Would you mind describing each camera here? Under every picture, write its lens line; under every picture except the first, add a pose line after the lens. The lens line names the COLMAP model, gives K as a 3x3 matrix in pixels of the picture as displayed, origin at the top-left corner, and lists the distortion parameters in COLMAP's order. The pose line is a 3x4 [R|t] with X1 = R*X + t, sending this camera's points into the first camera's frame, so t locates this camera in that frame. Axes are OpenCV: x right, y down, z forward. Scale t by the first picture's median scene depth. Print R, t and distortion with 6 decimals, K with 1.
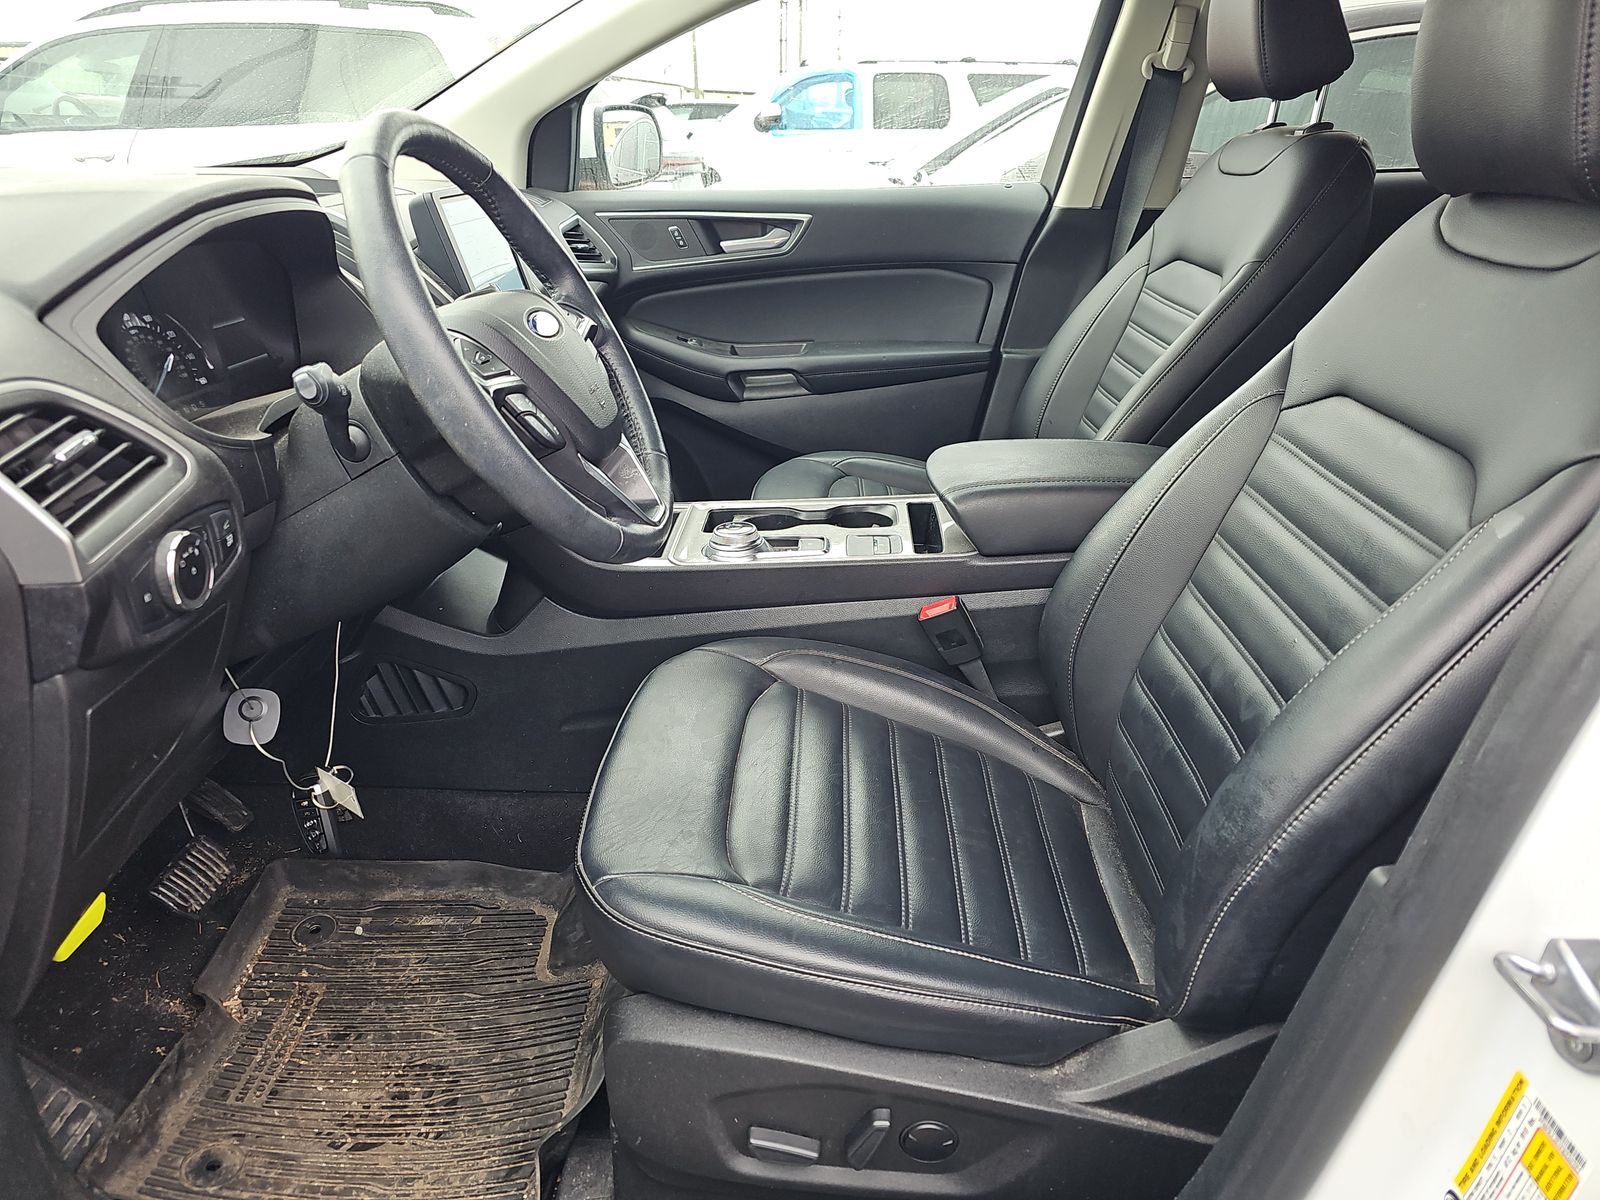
lens RADIAL K [[1097.8, 0, 800.0], [0, 1097.8, 600.0], [0, 0, 1]] dist [0.050030, -0.035114]
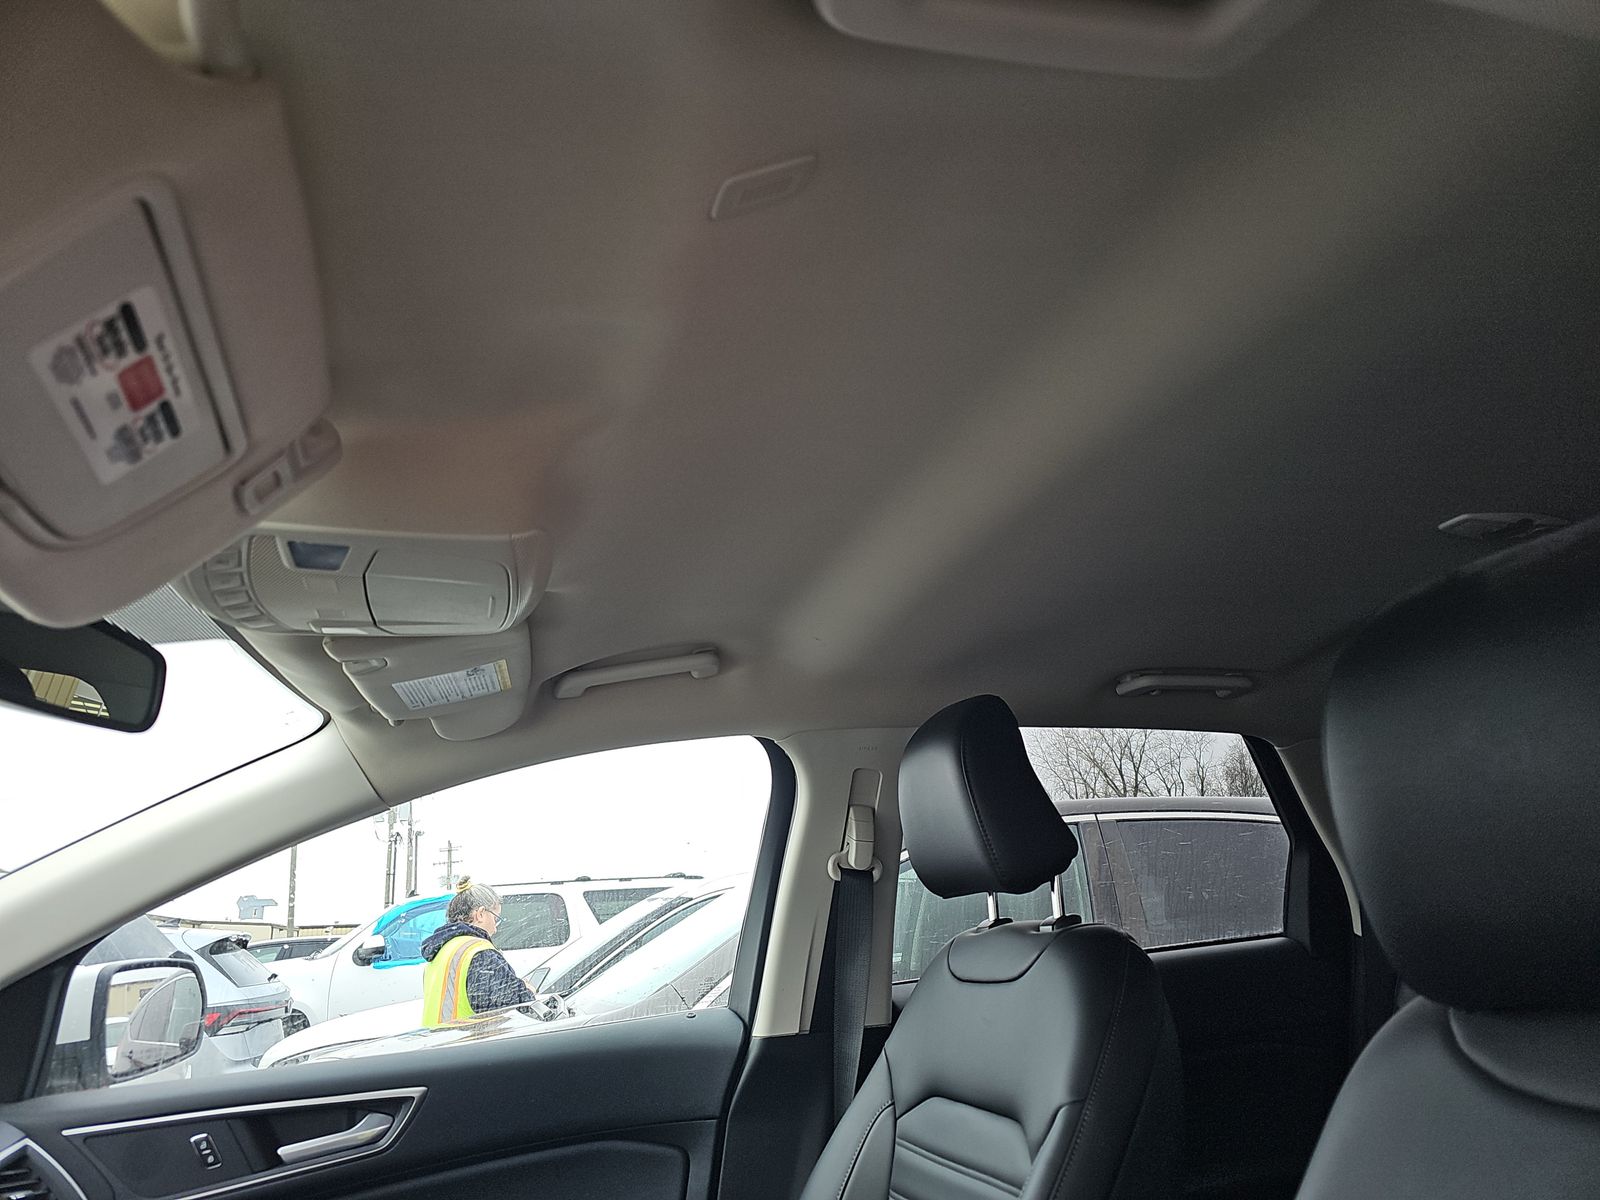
lens RADIAL K [[1097.8, 0, 800.0], [0, 1097.8, 600.0], [0, 0, 1]] dist [0.050030, -0.035114]
pose [[0.944008, 0.022689, 0.329141, -0.004733], [0.194771, 0.766905, -0.611491, -0.107789], [-0.266294, 0.641359, 0.719545, 0.229833]]
